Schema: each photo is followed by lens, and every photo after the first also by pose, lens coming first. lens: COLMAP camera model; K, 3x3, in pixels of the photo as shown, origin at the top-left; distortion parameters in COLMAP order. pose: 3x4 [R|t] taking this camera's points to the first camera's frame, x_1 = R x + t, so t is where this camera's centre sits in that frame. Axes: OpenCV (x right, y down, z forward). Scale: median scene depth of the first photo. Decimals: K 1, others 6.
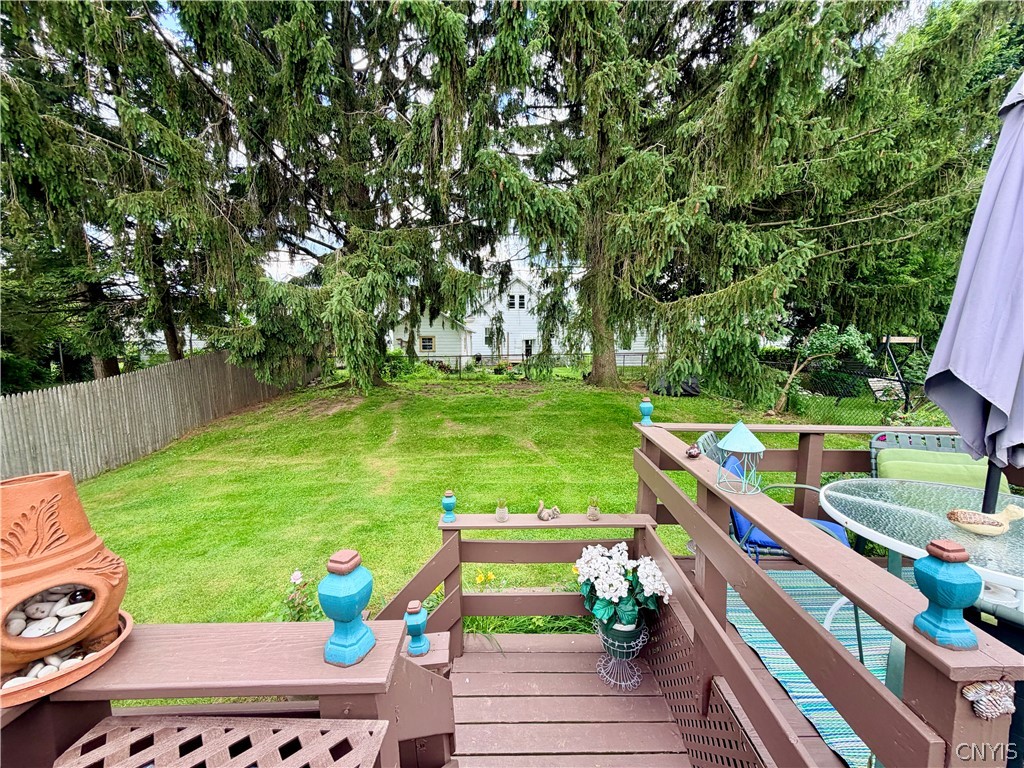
lens RADIAL K [[412.0, 0, 510.3], [0, 412.0, 383.6], [0, 0, 1]] dist [0.002678, -0.000188]
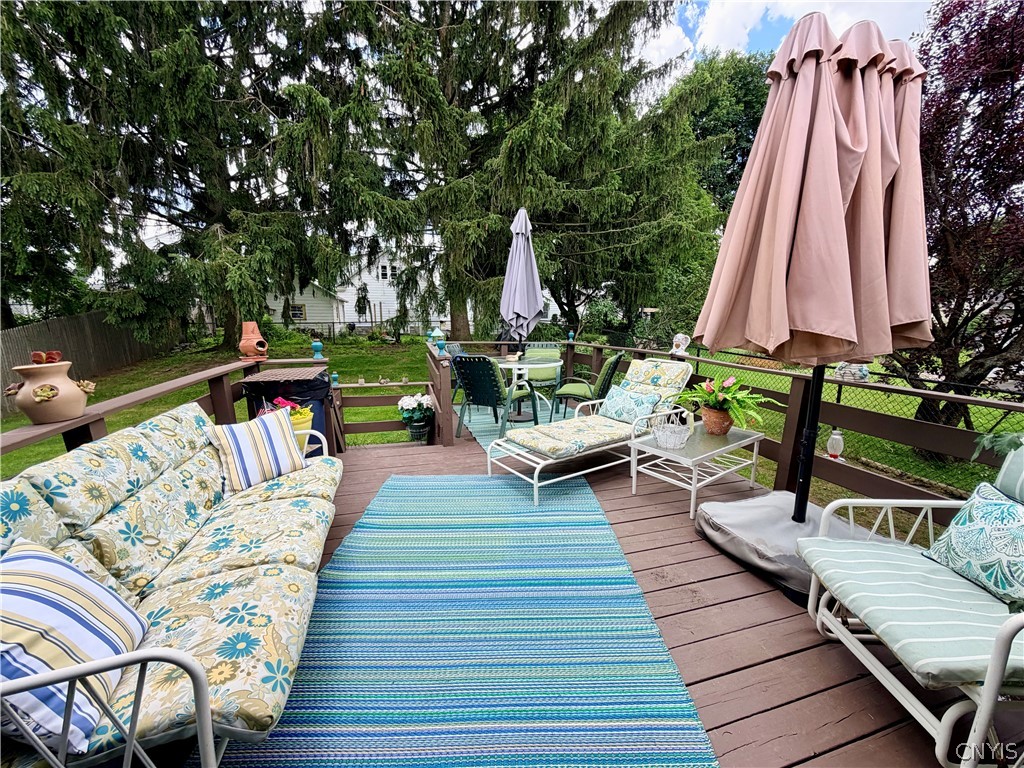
lens RADIAL K [[412.0, 0, 514.8], [0, 412.0, 385.5], [0, 0, 1]] dist [0.002678, -0.000188]
pose [[0.957052, -0.039947, 0.287151, 0.034019], [0.019767, 0.997148, 0.072837, 0.051894], [-0.289241, -0.064033, 0.955112, -0.348770]]
